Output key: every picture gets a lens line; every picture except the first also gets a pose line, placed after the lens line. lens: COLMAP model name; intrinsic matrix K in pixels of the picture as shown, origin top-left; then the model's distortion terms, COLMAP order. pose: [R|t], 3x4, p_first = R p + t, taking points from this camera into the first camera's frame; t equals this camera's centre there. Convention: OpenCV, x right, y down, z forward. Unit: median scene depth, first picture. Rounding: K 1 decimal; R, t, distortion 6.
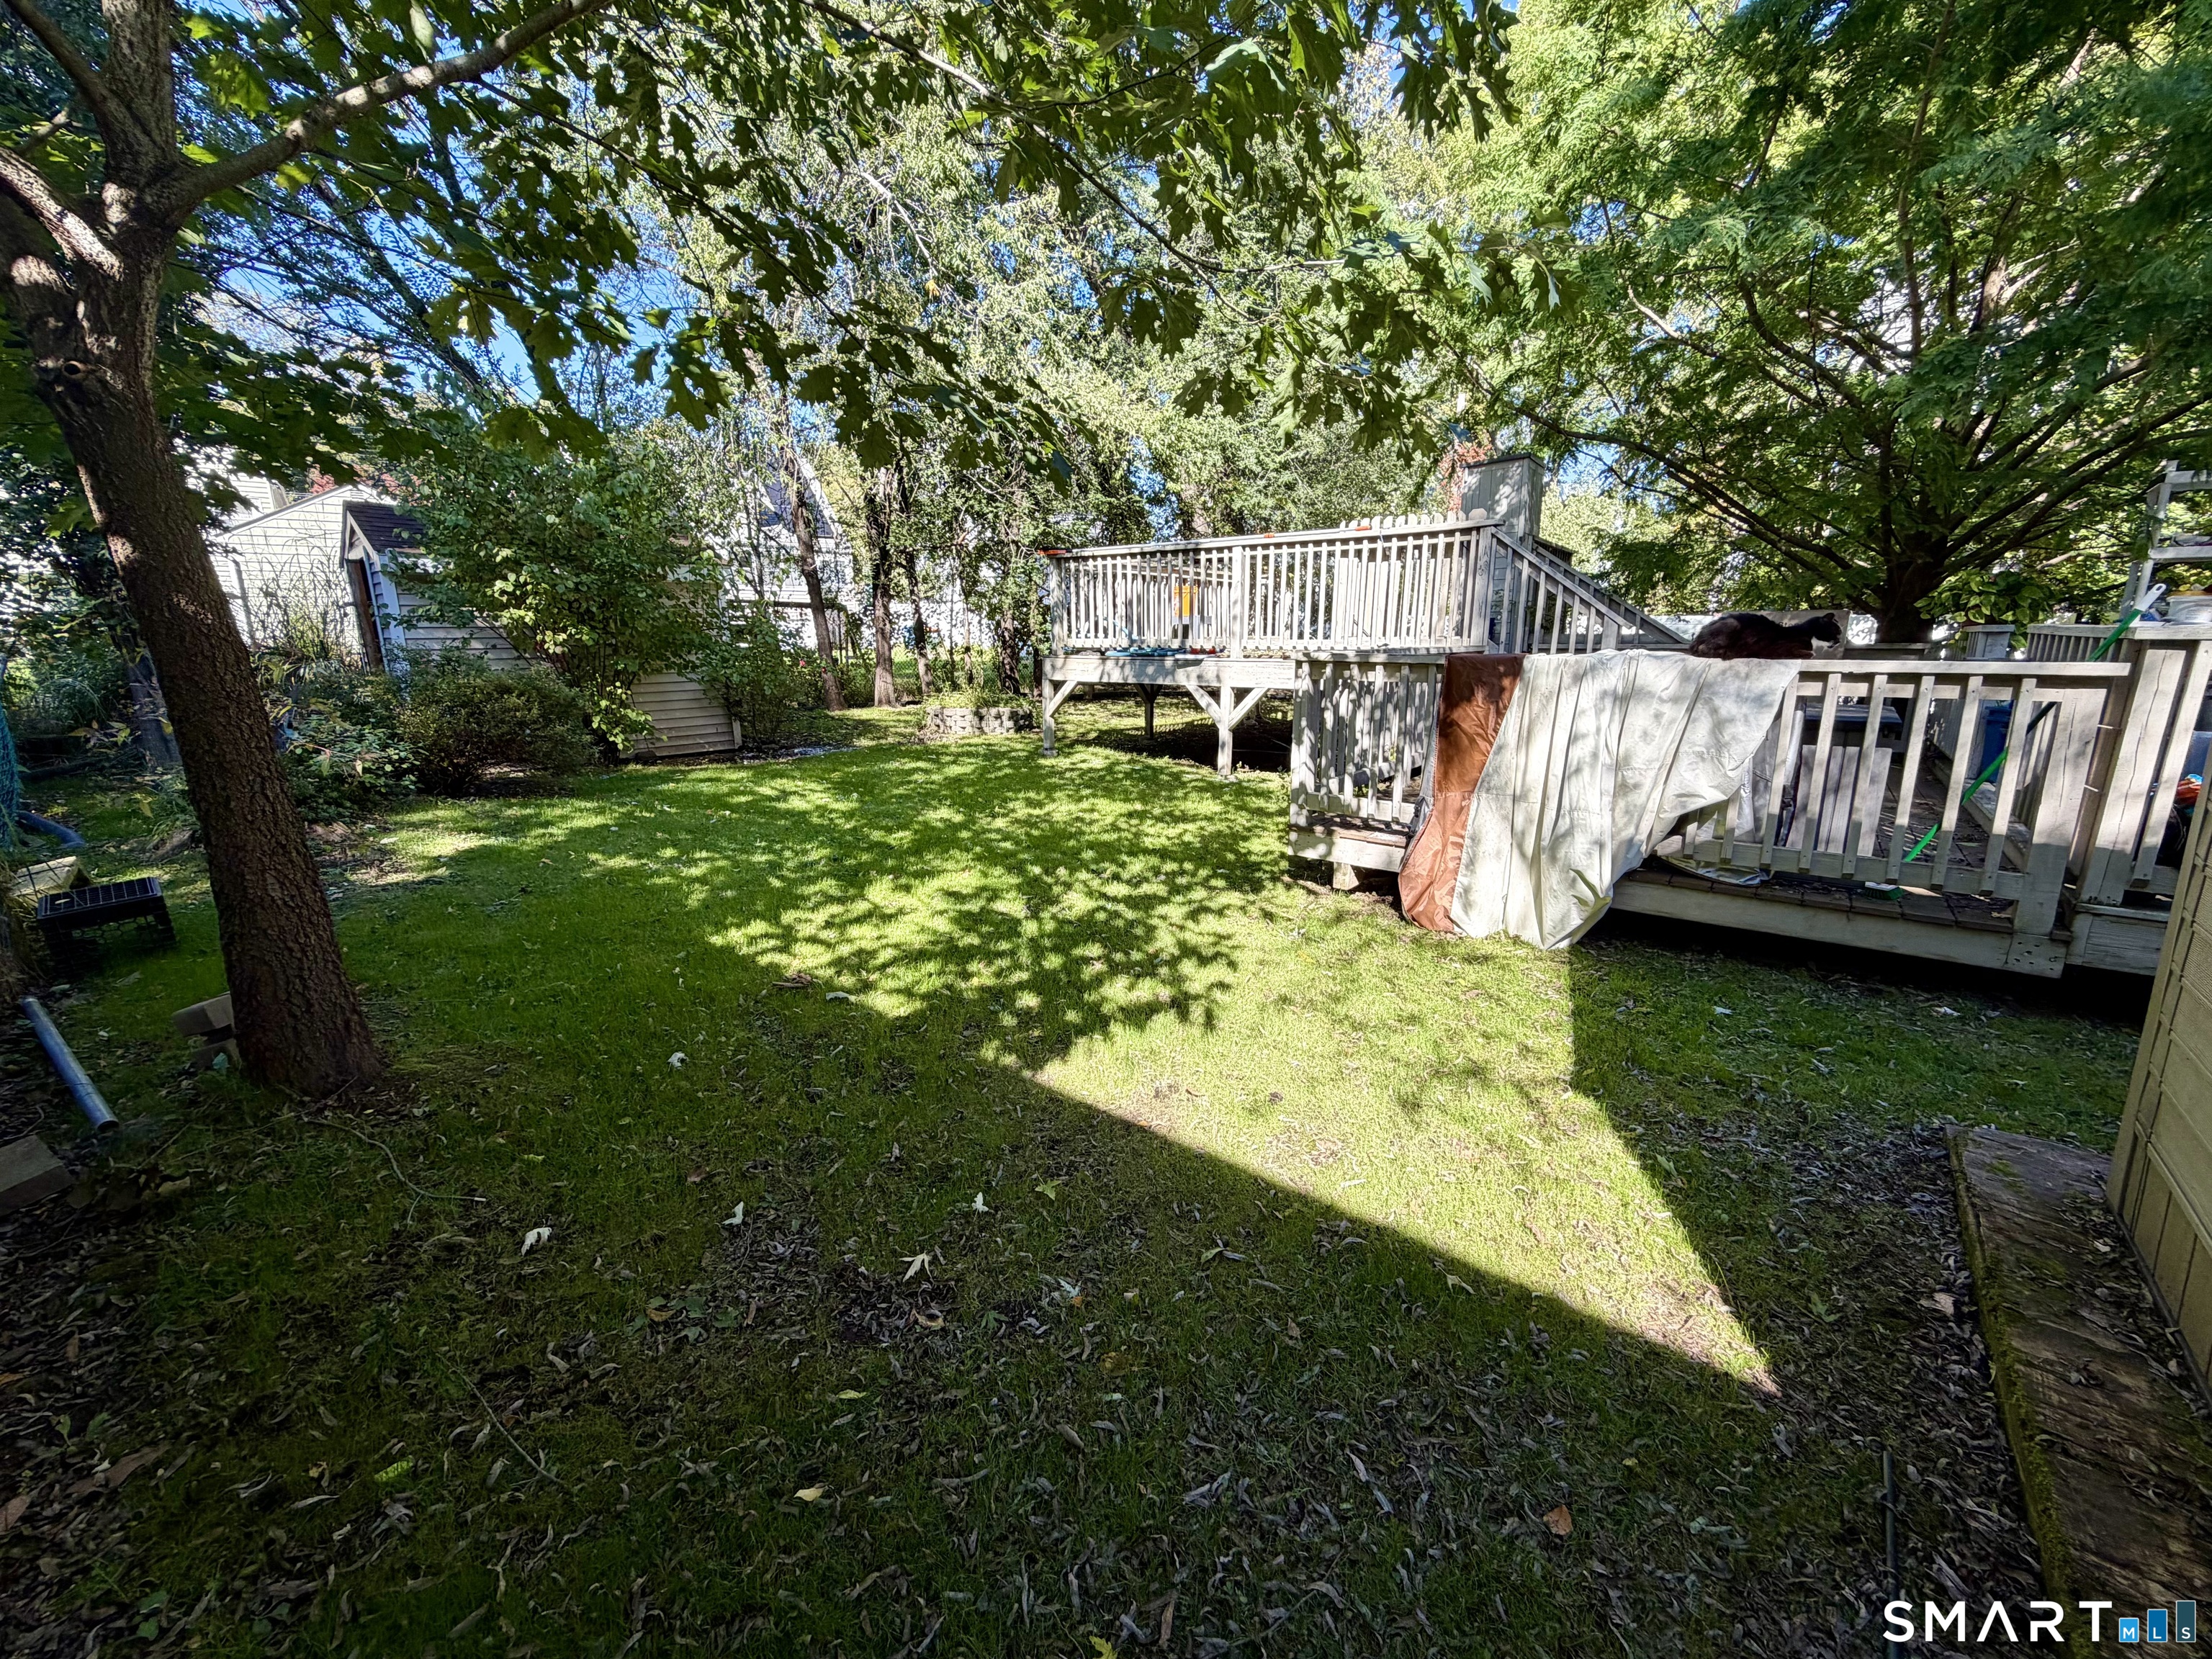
lens RADIAL K [[884.3, 0, 1097.1], [0, 884.3, 834.9], [0, 0, 1]] dist [-0.000362, 0.000337]
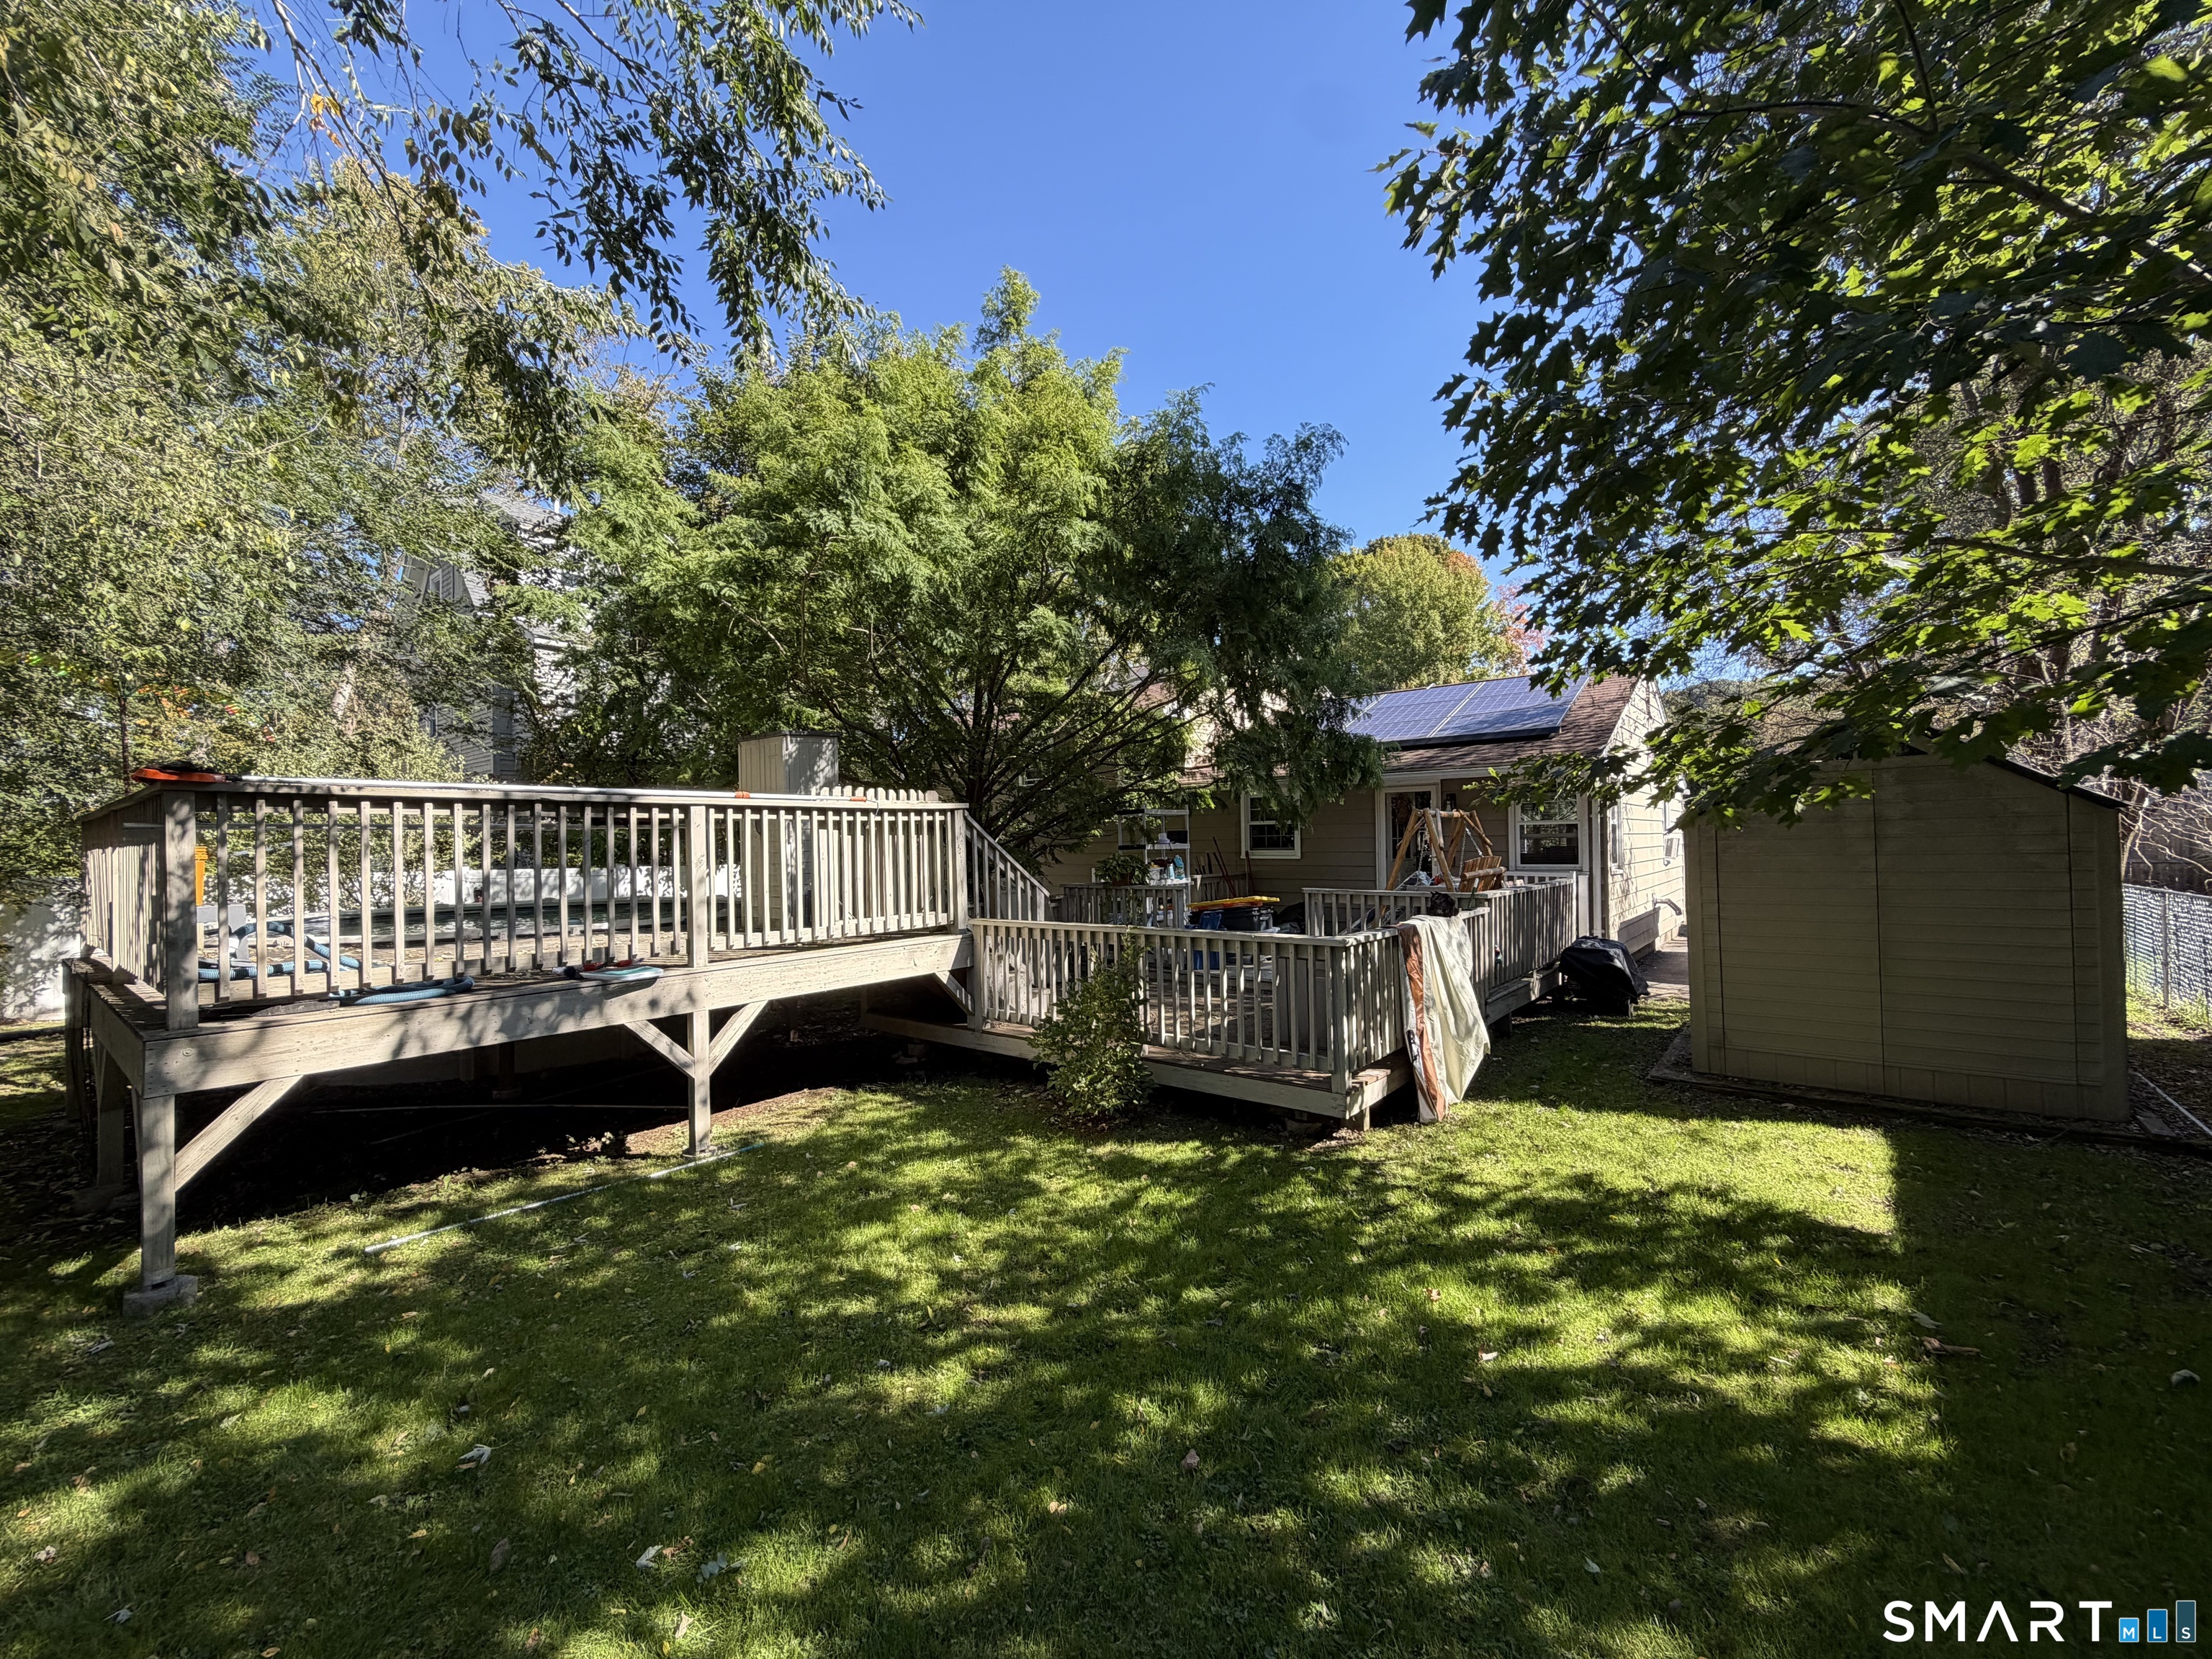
lens RADIAL K [[884.3, 0, 1096.2], [0, 884.3, 829.0], [0, 0, 1]] dist [-0.000362, 0.000337]
pose [[0.011818, 0.024431, 0.999632, -0.922524], [0.240512, 0.970283, -0.026557, -0.384483], [-0.970574, 0.240737, 0.005591, 1.246780]]
